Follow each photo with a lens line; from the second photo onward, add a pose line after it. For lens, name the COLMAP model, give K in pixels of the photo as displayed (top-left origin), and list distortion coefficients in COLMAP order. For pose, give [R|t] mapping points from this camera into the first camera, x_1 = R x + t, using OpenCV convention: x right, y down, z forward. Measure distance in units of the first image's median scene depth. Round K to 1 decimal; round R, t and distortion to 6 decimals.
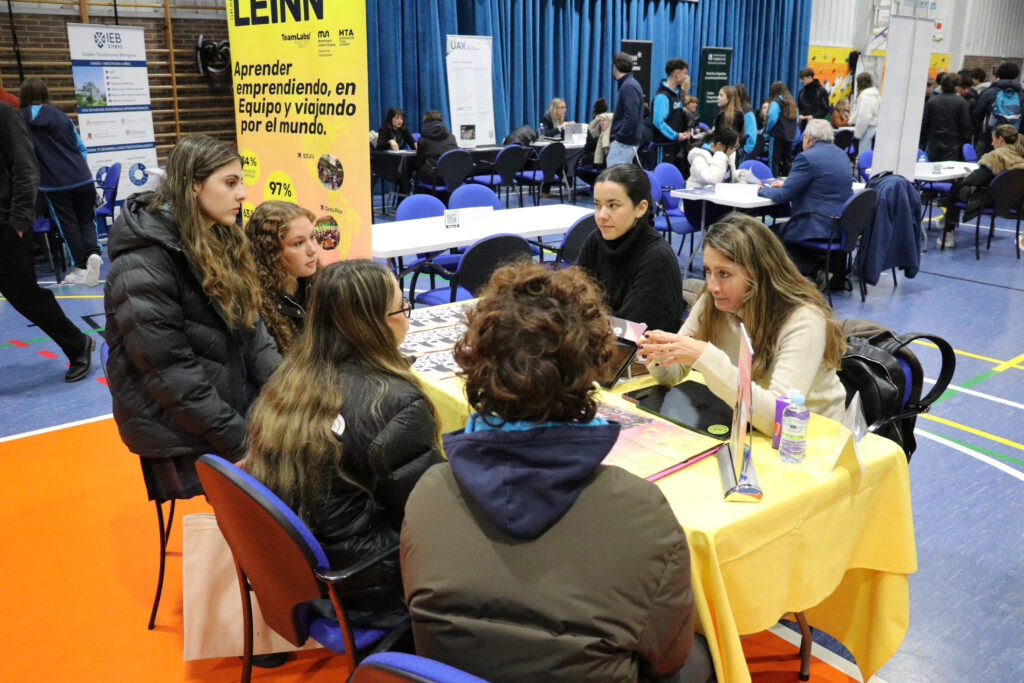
lens RADIAL K [[901.0, 0, 512.0], [0, 901.0, 341.5], [0, 0, 1]] dist [-0.091989, 0.010780]
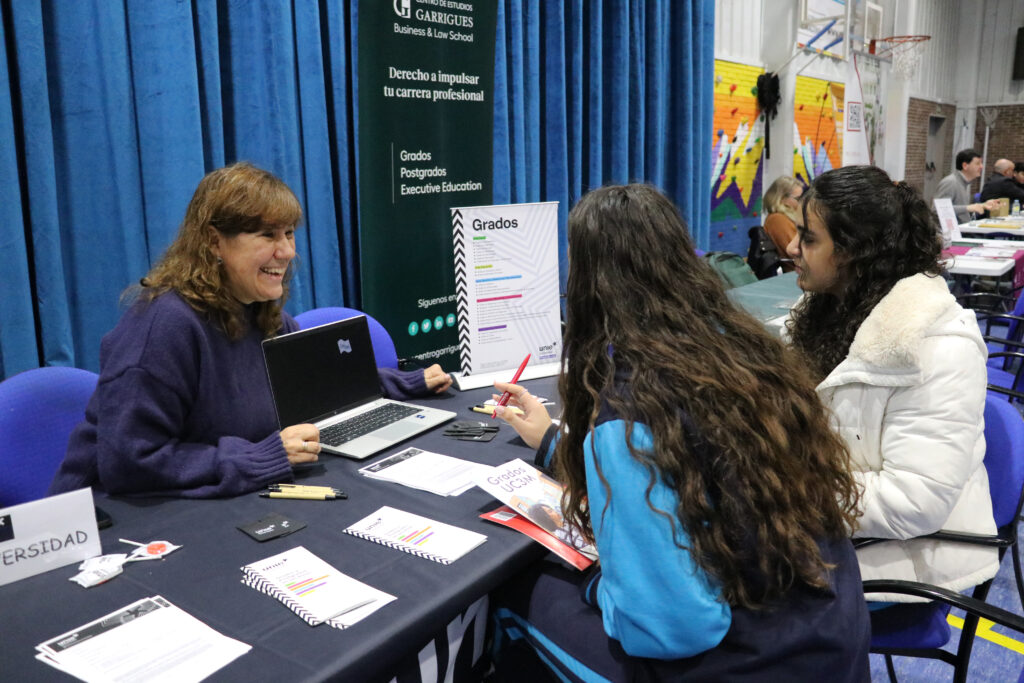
lens RADIAL K [[901.0, 0, 512.0], [0, 901.0, 341.5], [0, 0, 1]] dist [-0.091989, 0.010780]
pose [[0.979931, -0.038556, 0.195573, 0.240428], [0.052982, 0.996204, -0.069074, -0.254043], [-0.192167, 0.078050, 0.978253, 0.918522]]
